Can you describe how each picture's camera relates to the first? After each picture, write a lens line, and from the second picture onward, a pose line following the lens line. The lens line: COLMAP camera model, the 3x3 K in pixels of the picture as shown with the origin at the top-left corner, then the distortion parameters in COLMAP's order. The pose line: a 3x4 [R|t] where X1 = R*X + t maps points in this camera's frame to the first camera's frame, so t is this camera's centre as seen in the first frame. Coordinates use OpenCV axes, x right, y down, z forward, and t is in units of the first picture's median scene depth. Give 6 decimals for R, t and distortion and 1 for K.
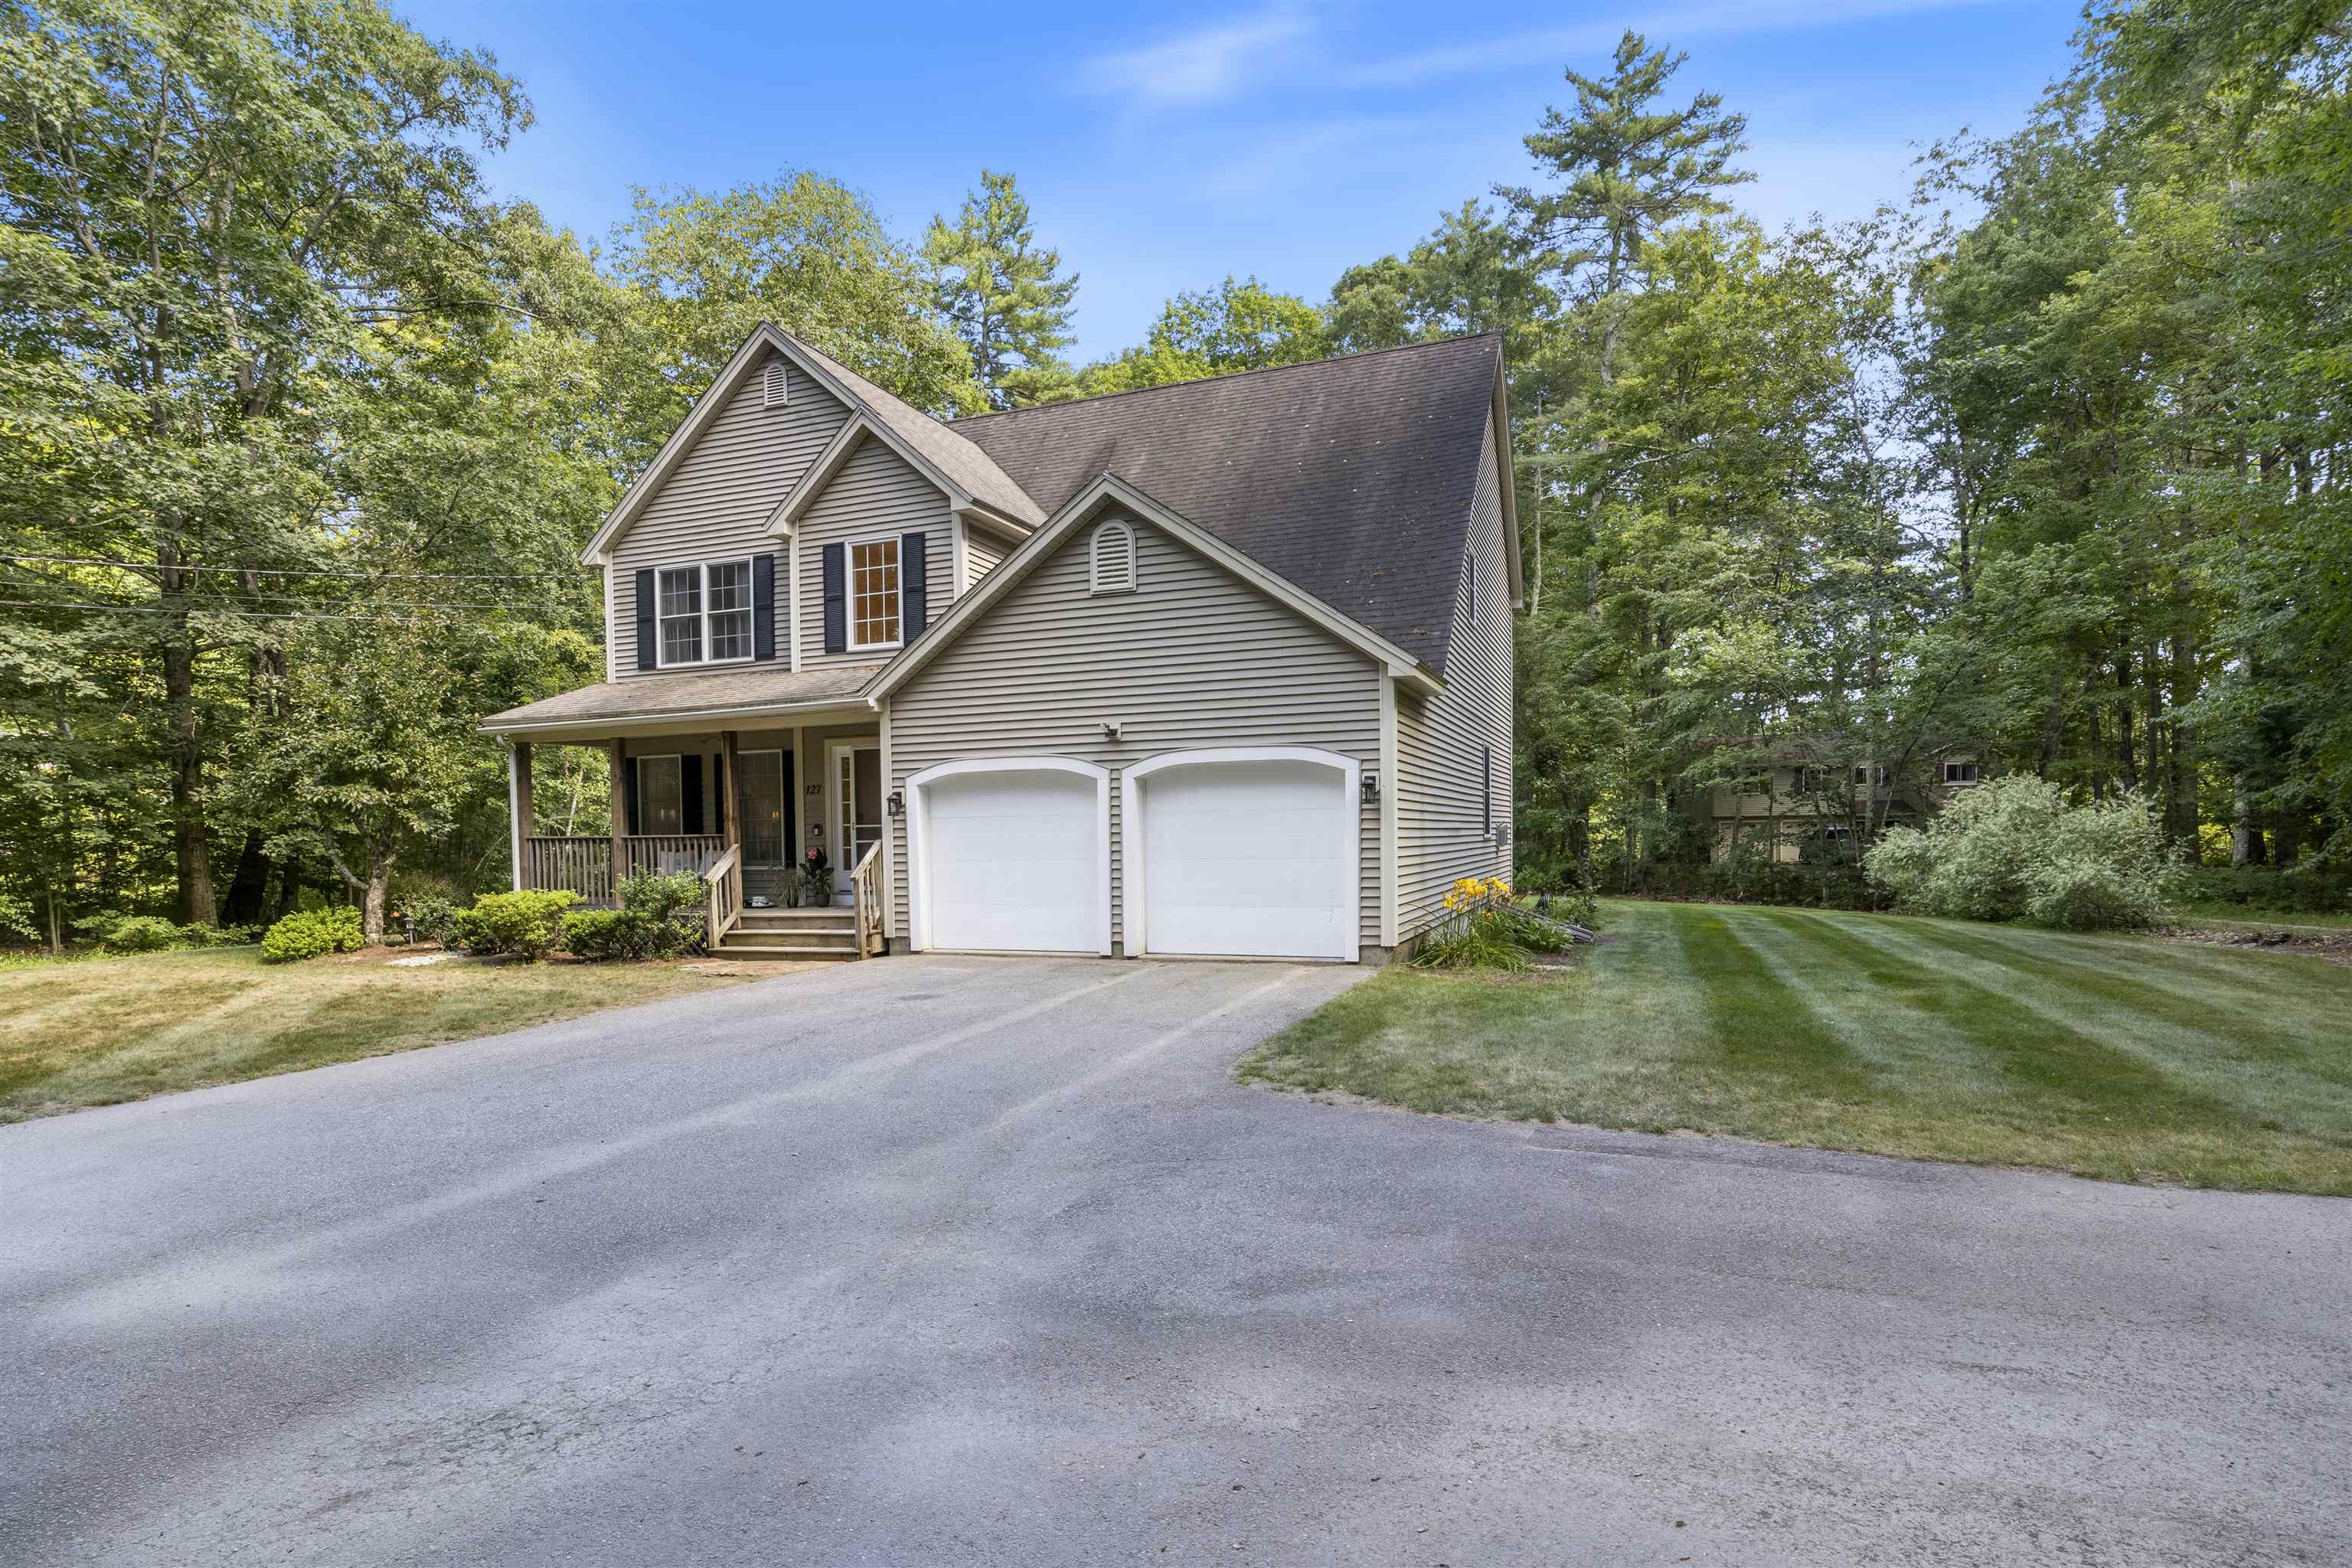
lens RADIAL K [[1231.1, 0, 1154.6], [0, 1231.1, 856.4], [0, 0, 1]] dist [-0.011801, 0.001185]
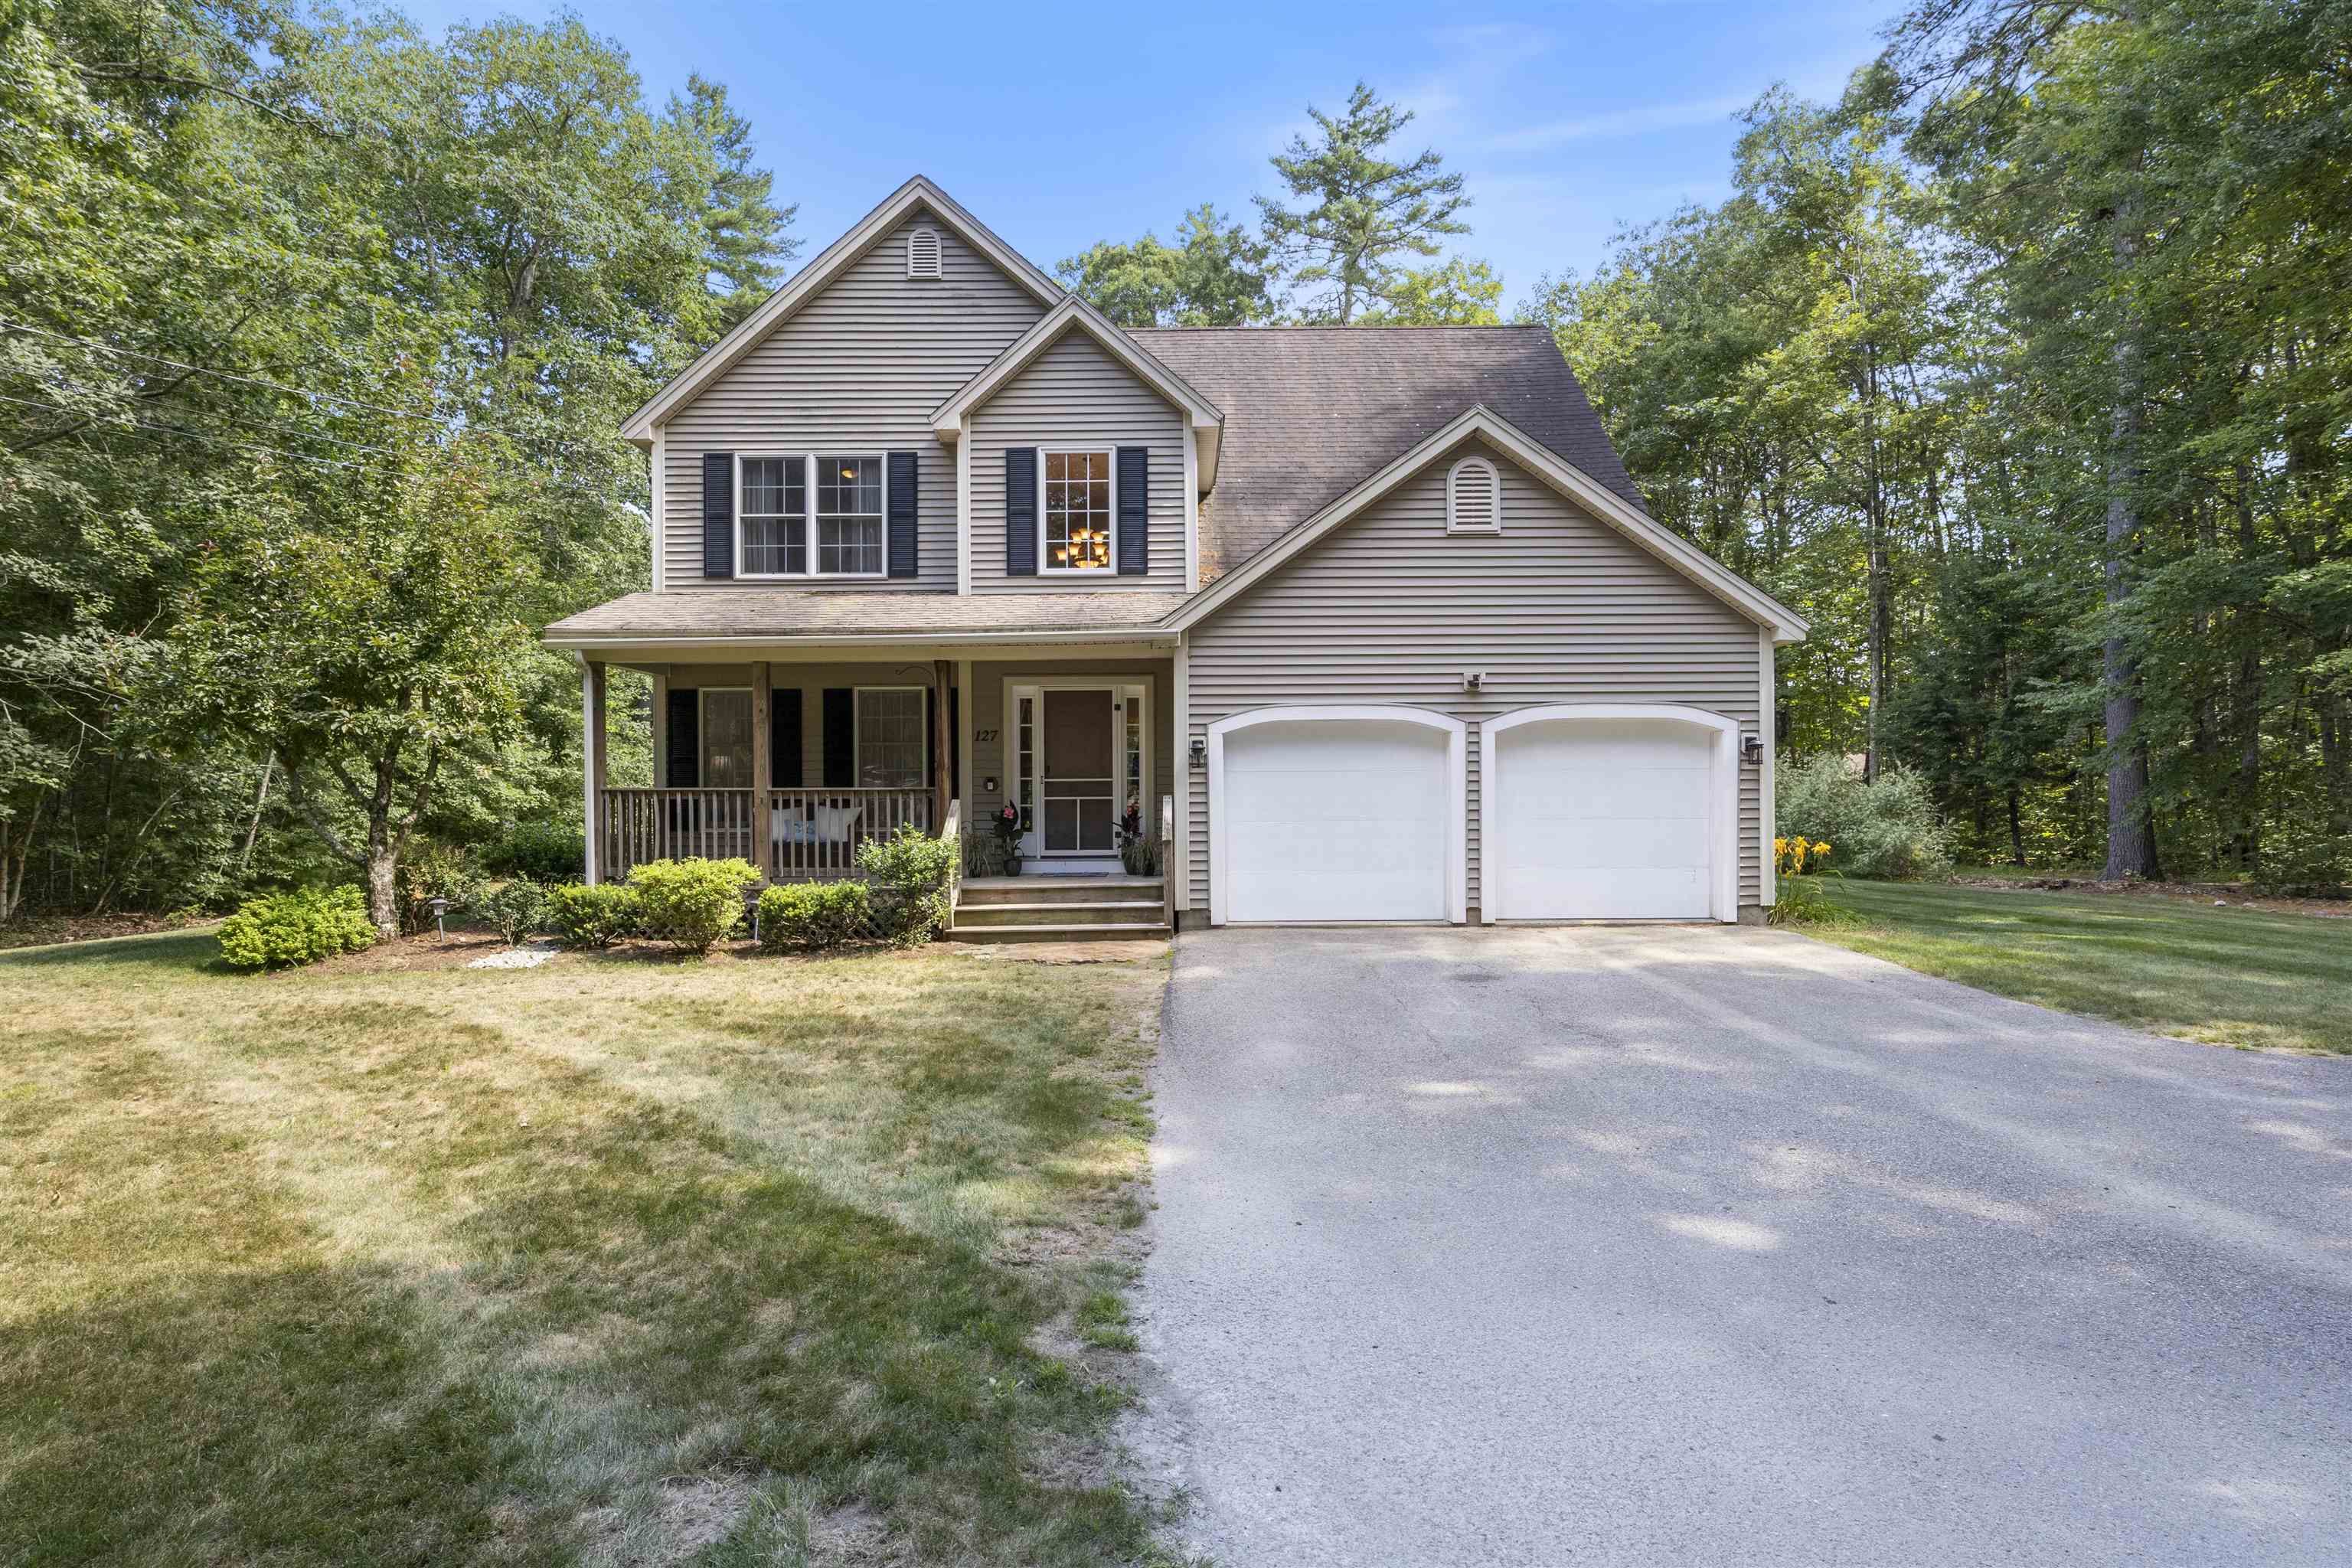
lens RADIAL K [[1190.9, 0, 1162.7], [0, 1190.9, 787.0], [0, 0, 1]] dist [-0.007642, -0.000905]
pose [[0.929576, 0.012705, 0.368411, -0.465379], [-0.002187, 0.999578, -0.028953, 0.003575], [-0.368623, 0.026109, 0.929212, 0.201825]]
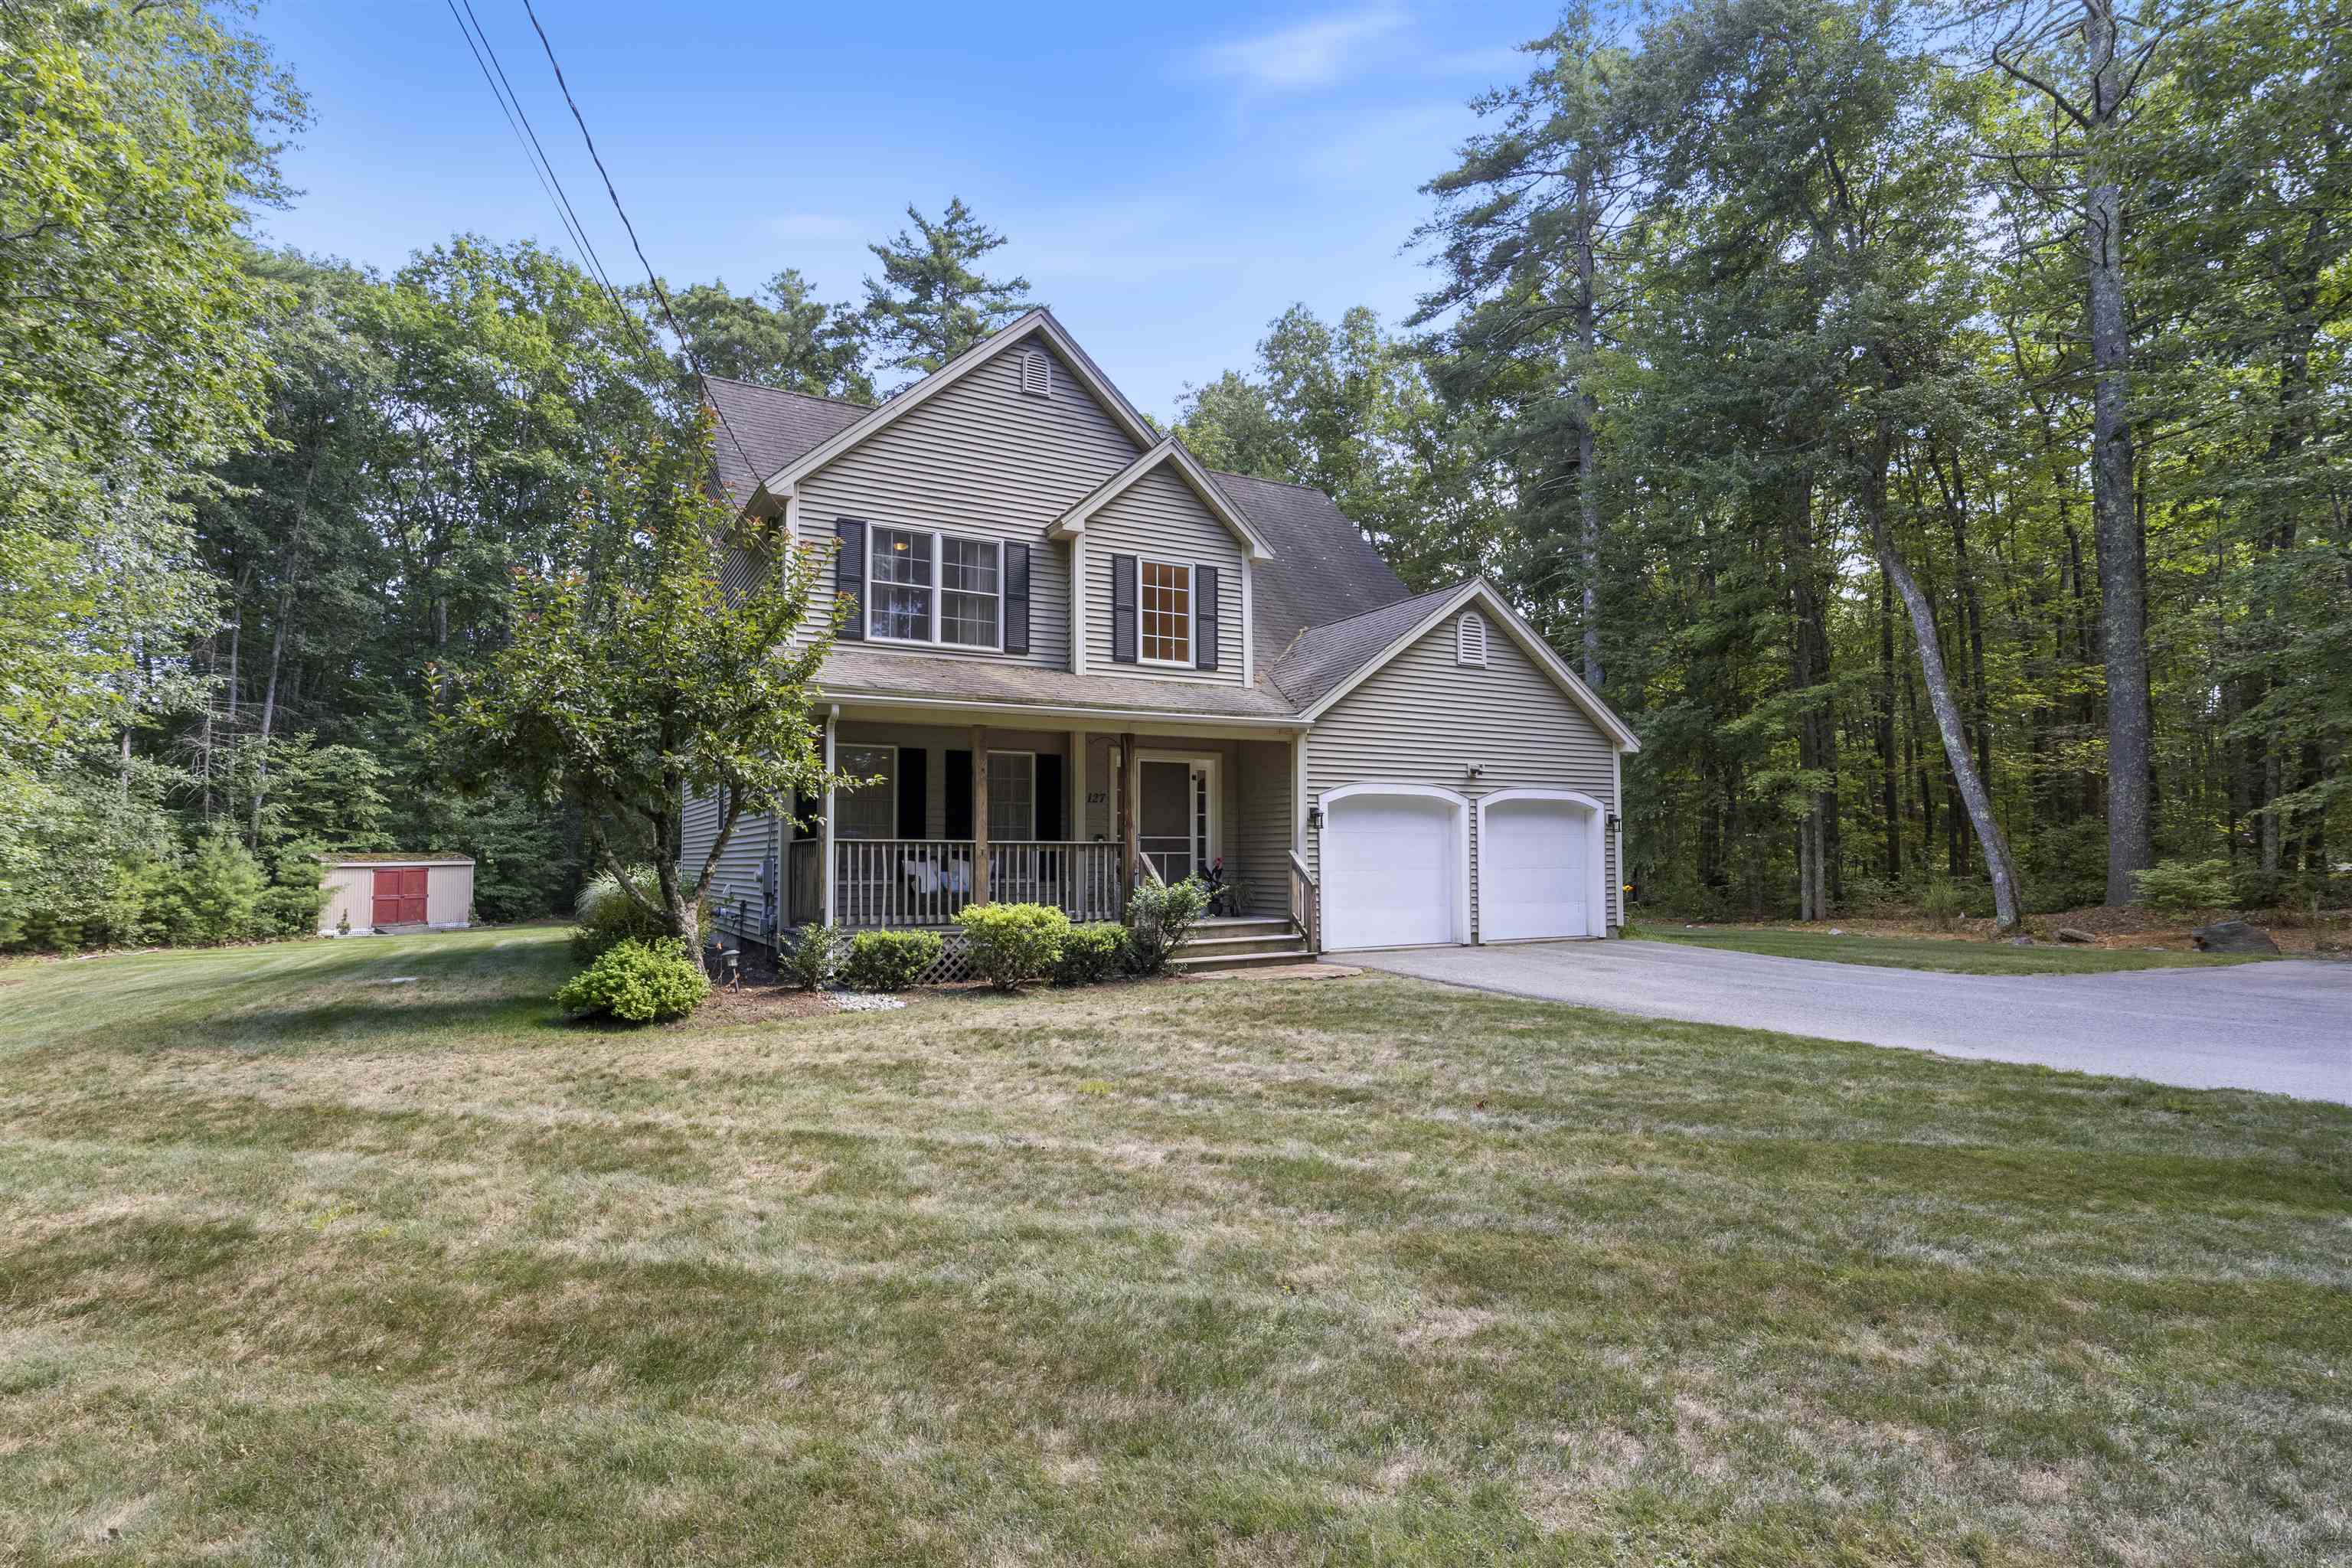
lens RADIAL K [[1190.9, 0, 1171.1], [0, 1190.9, 783.8], [0, 0, 1]] dist [-0.007642, -0.000905]
pose [[0.622940, 0.063943, 0.779652, -0.972072], [0.006280, 0.996213, -0.086722, 0.015967], [-0.782245, 0.058919, 0.620179, 0.374973]]
